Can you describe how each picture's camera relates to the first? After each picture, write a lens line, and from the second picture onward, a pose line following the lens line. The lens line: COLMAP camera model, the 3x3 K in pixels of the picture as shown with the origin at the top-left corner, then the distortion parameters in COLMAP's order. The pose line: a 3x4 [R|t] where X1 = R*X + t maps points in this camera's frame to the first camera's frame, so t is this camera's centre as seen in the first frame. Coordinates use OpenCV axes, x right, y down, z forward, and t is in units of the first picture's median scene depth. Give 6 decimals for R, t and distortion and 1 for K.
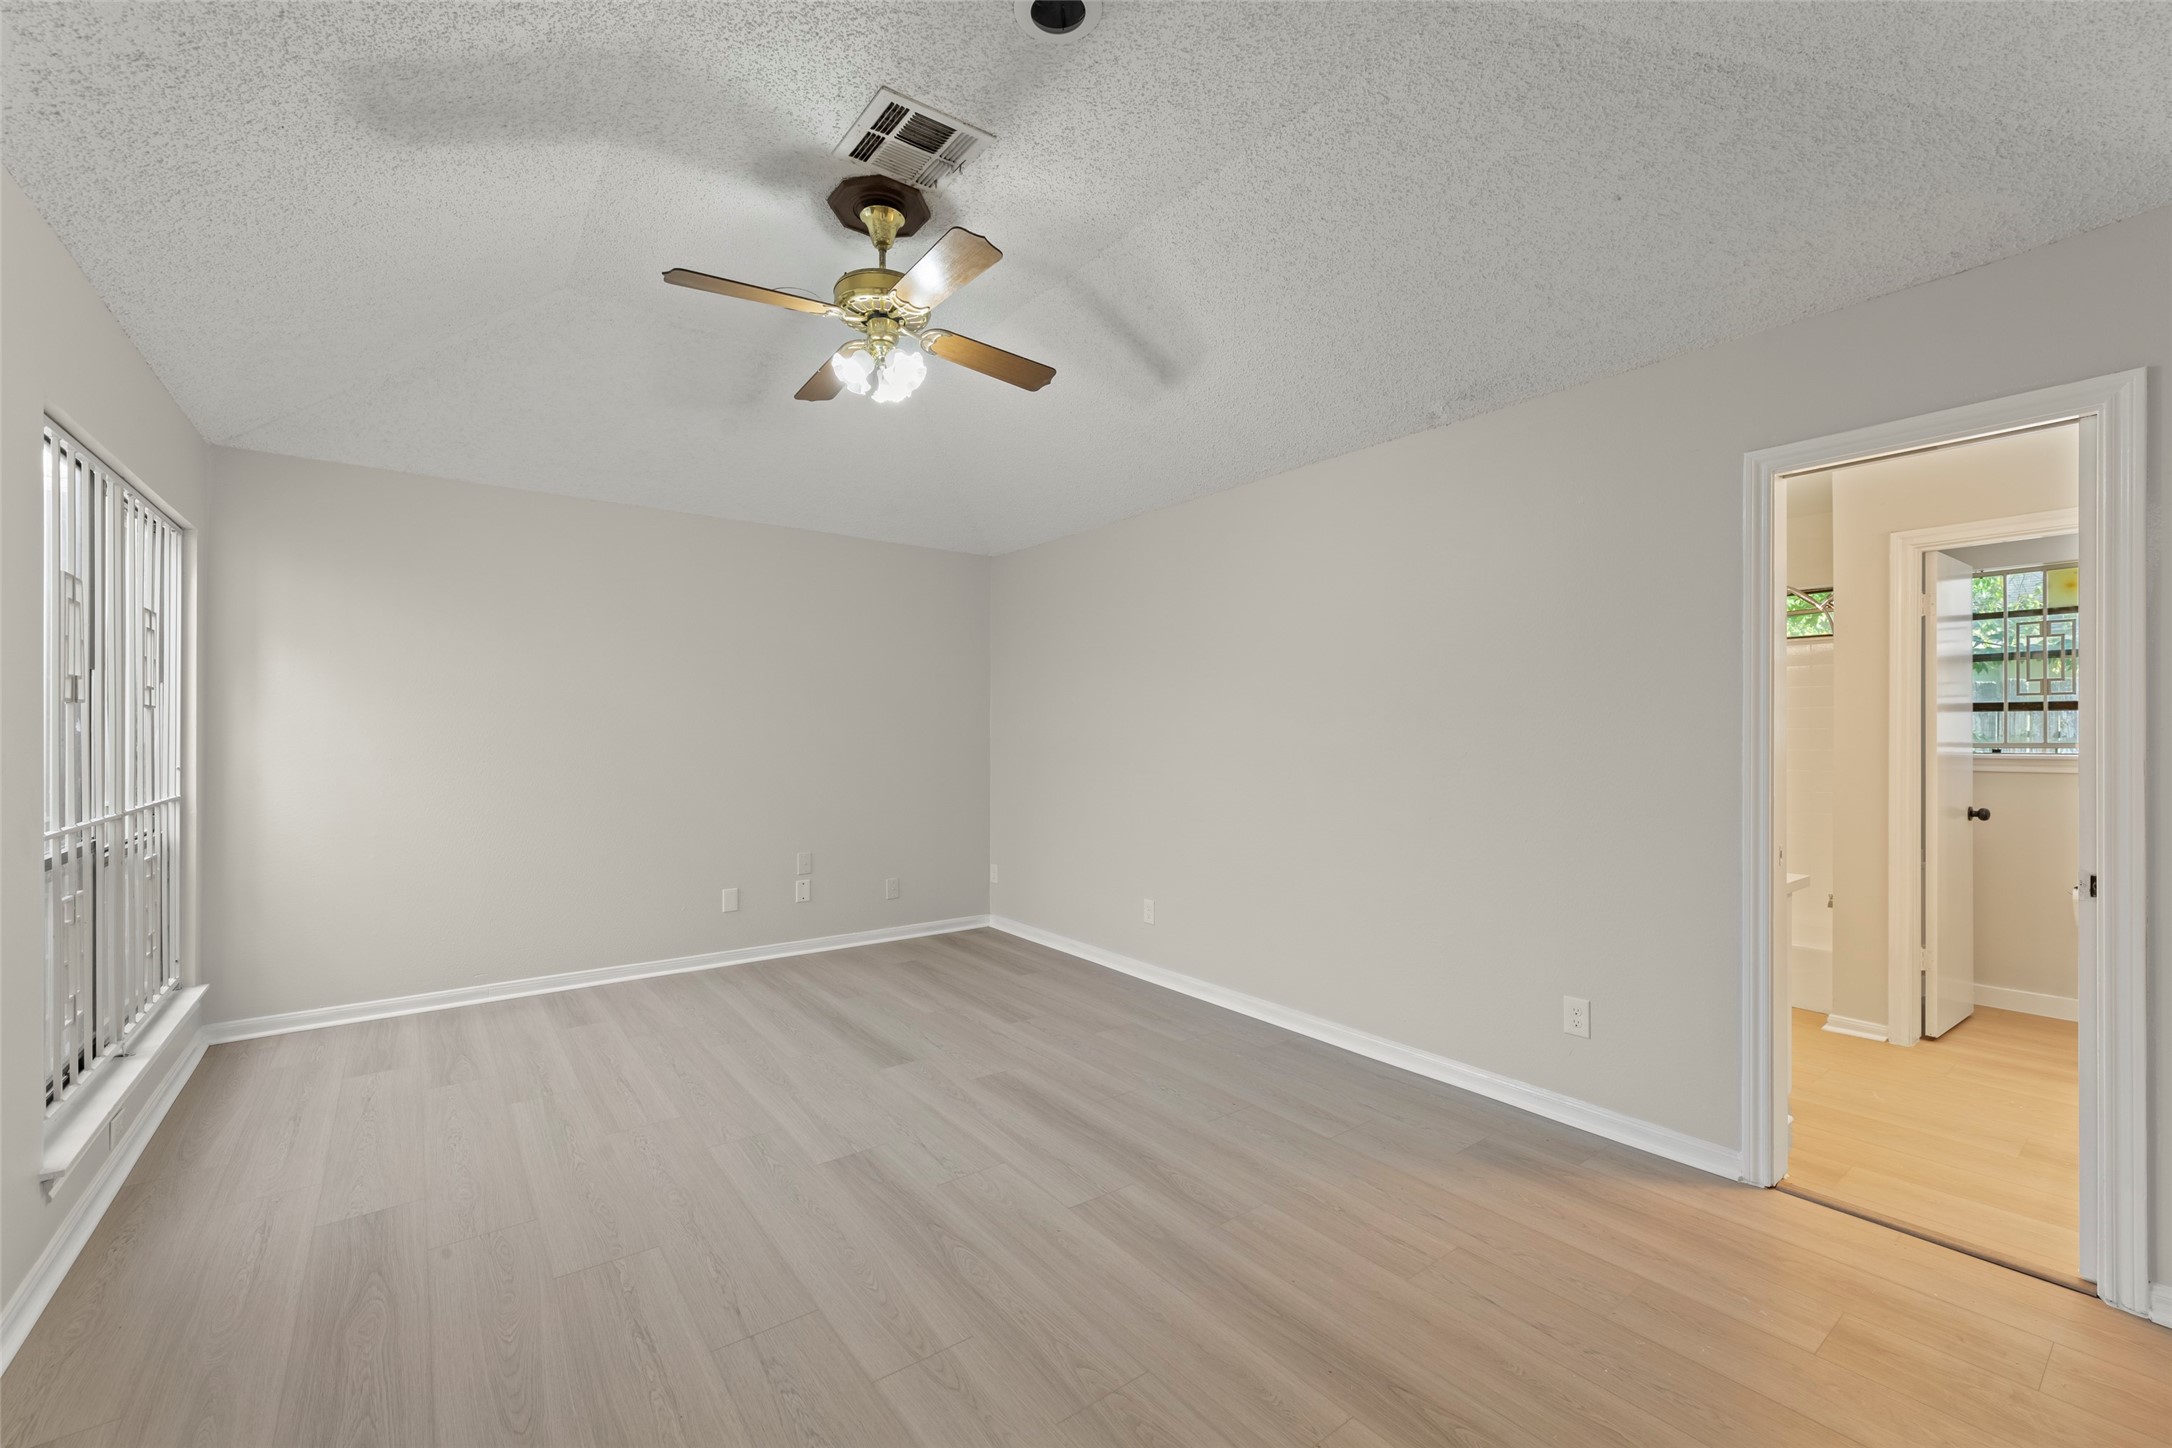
lens RADIAL K [[896.7, 0, 1098.4], [0, 896.7, 734.9], [0, 0, 1]] dist [-0.002401, -0.000133]
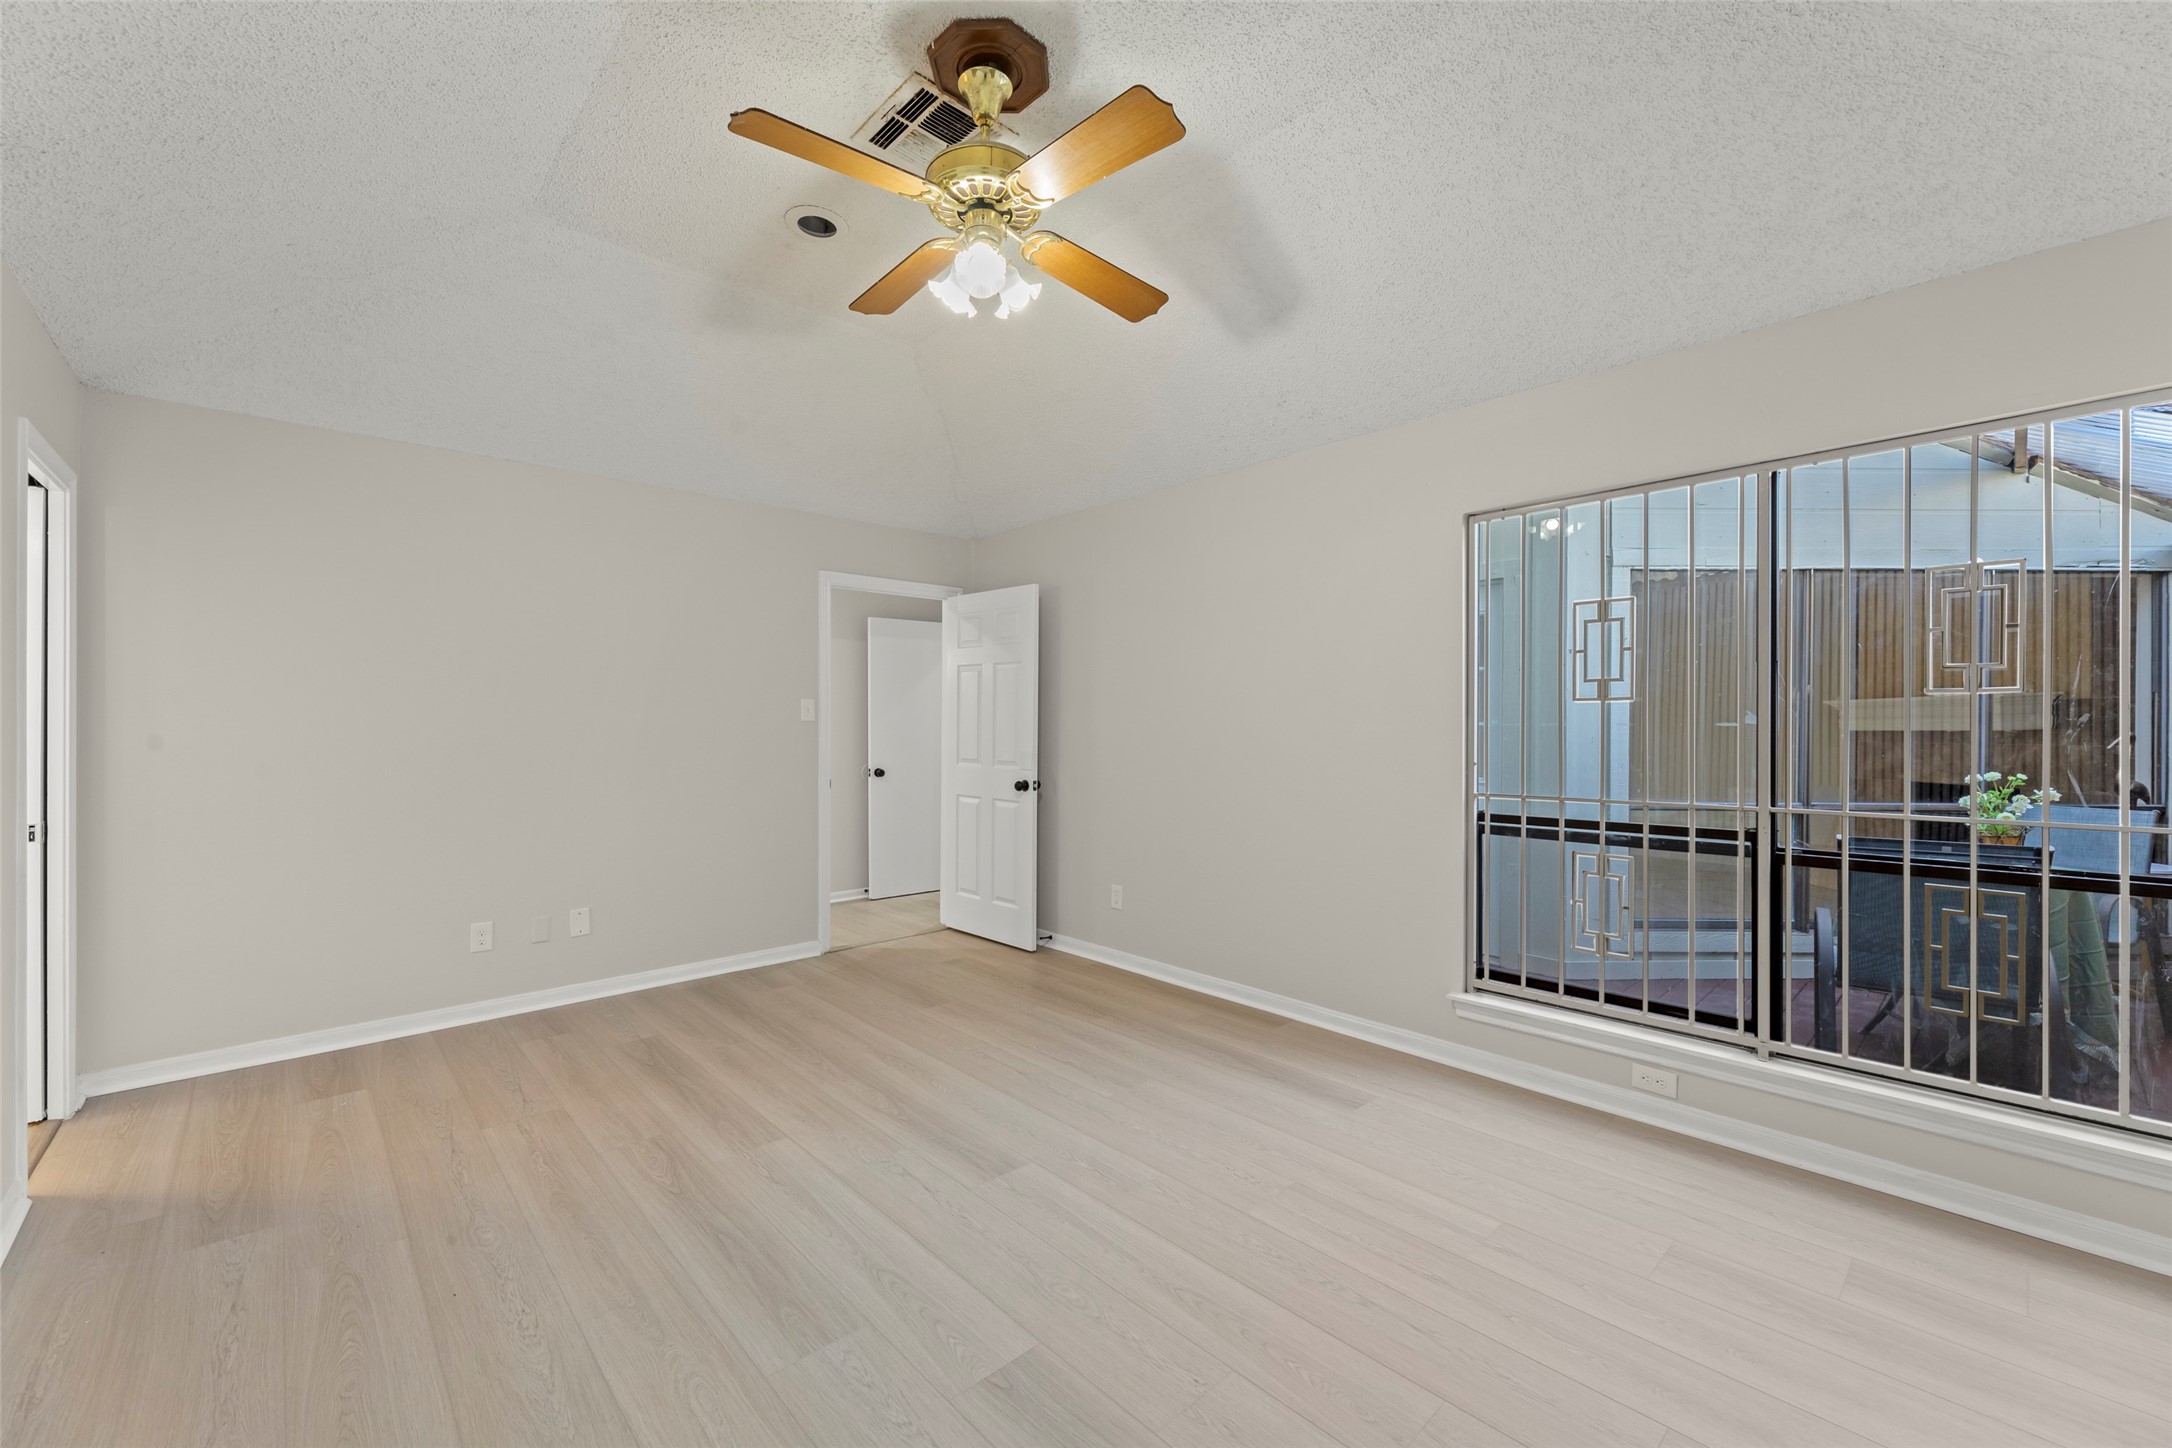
lens RADIAL K [[896.7, 0, 1079.1], [0, 896.7, 725.3], [0, 0, 1]] dist [-0.002401, -0.000133]
pose [[-0.997829, -0.004460, -0.065706, -0.305476], [-0.004561, 0.999989, 0.001398, 0.000823], [0.065699, 0.001695, -0.997838, 2.025476]]
